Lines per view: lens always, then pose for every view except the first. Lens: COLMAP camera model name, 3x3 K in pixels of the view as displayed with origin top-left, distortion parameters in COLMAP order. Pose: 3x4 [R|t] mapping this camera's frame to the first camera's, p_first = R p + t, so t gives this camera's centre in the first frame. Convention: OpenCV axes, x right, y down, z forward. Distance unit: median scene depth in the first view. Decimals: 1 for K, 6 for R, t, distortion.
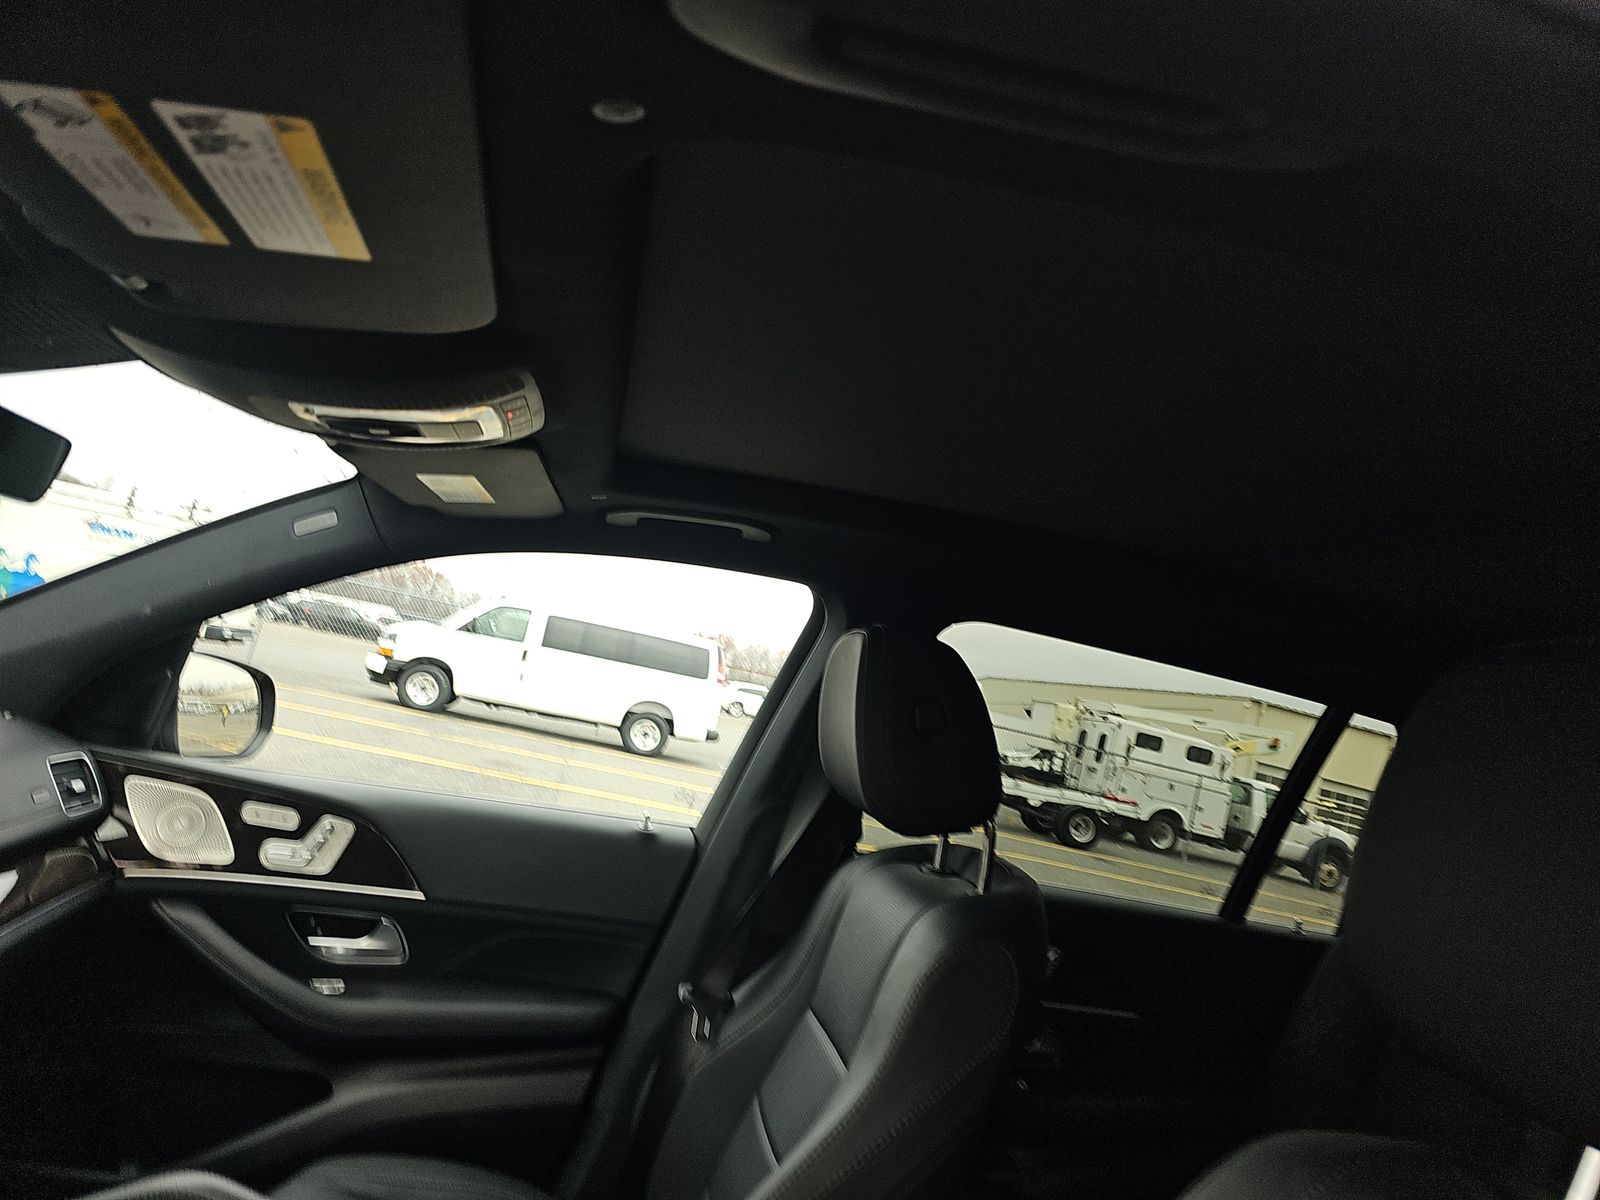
lens RADIAL K [[1076.4, 0, 844.6], [0, 1076.4, 609.3], [0, 0, 1]] dist [0.041378, -0.034732]
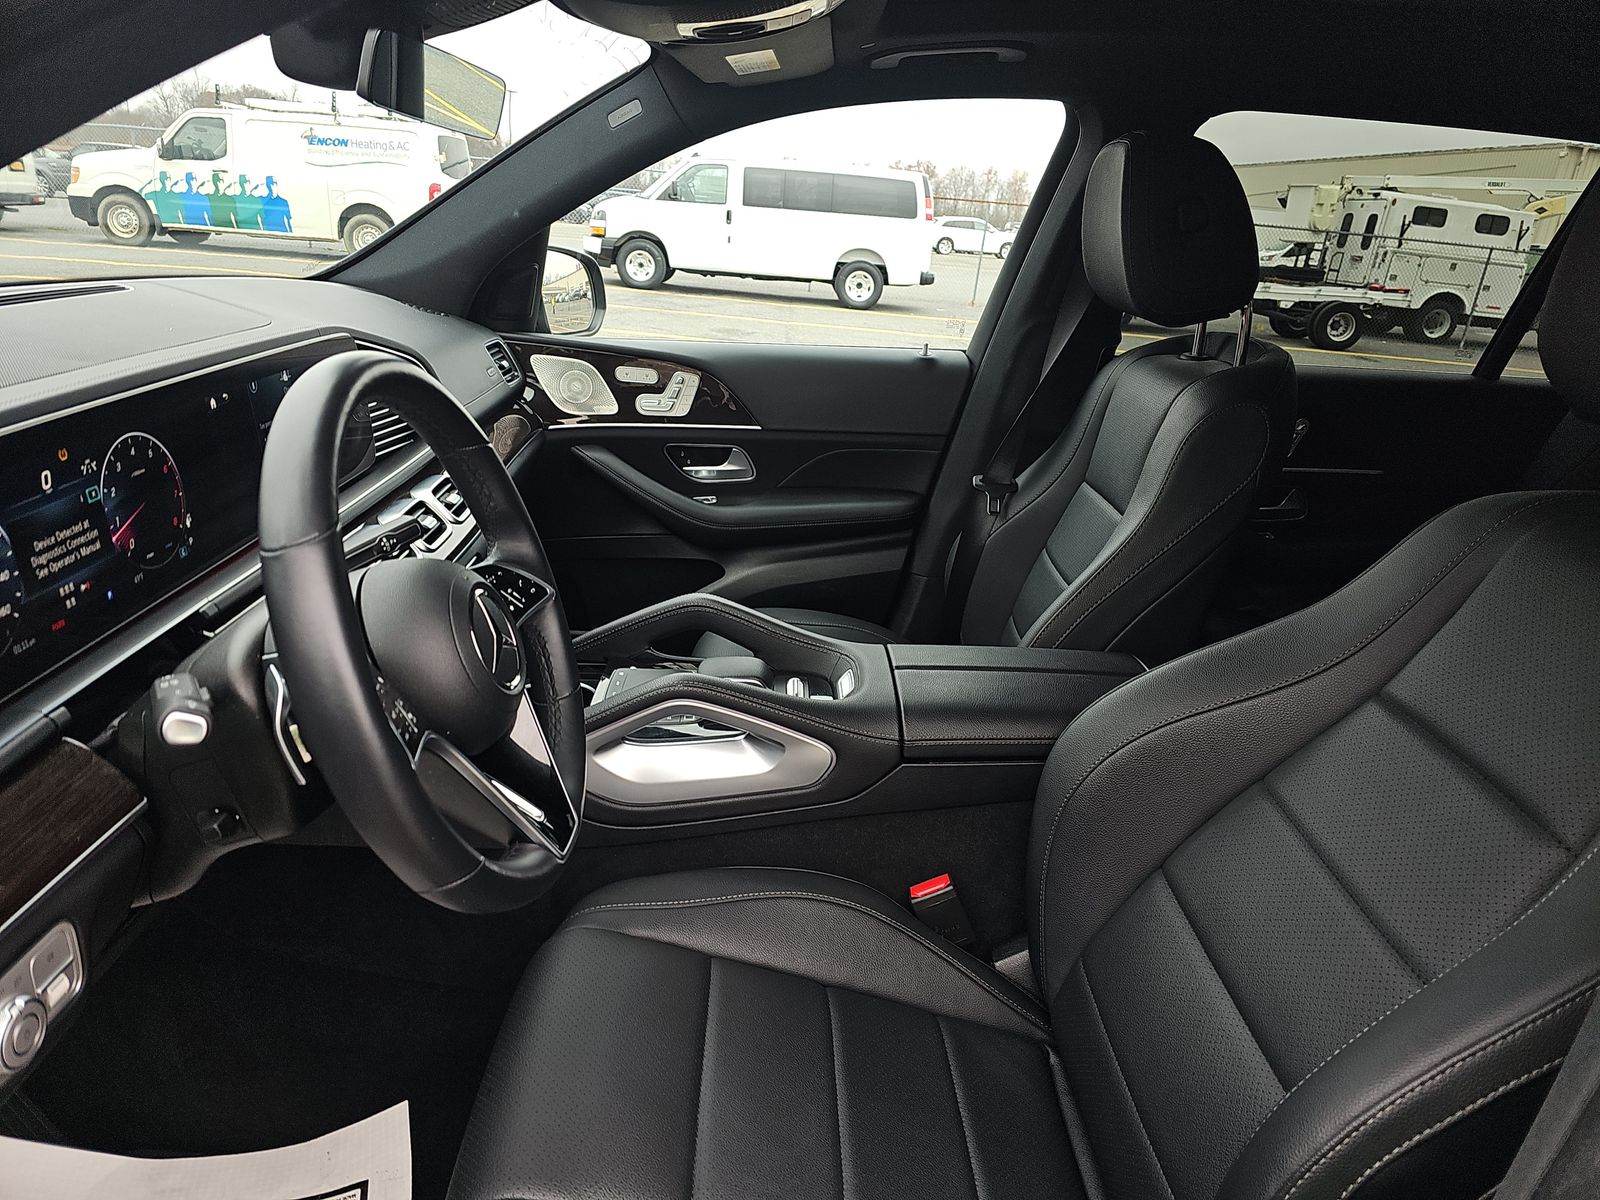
lens RADIAL K [[1076.4, 0, 808.8], [0, 1076.4, 637.1], [0, 0, 1]] dist [0.041378, -0.034732]
pose [[0.968188, -0.046568, -0.245851, -0.035442], [0.146469, 0.902086, 0.405940, -0.015222], [0.202874, -0.429036, 0.880210, -0.191267]]
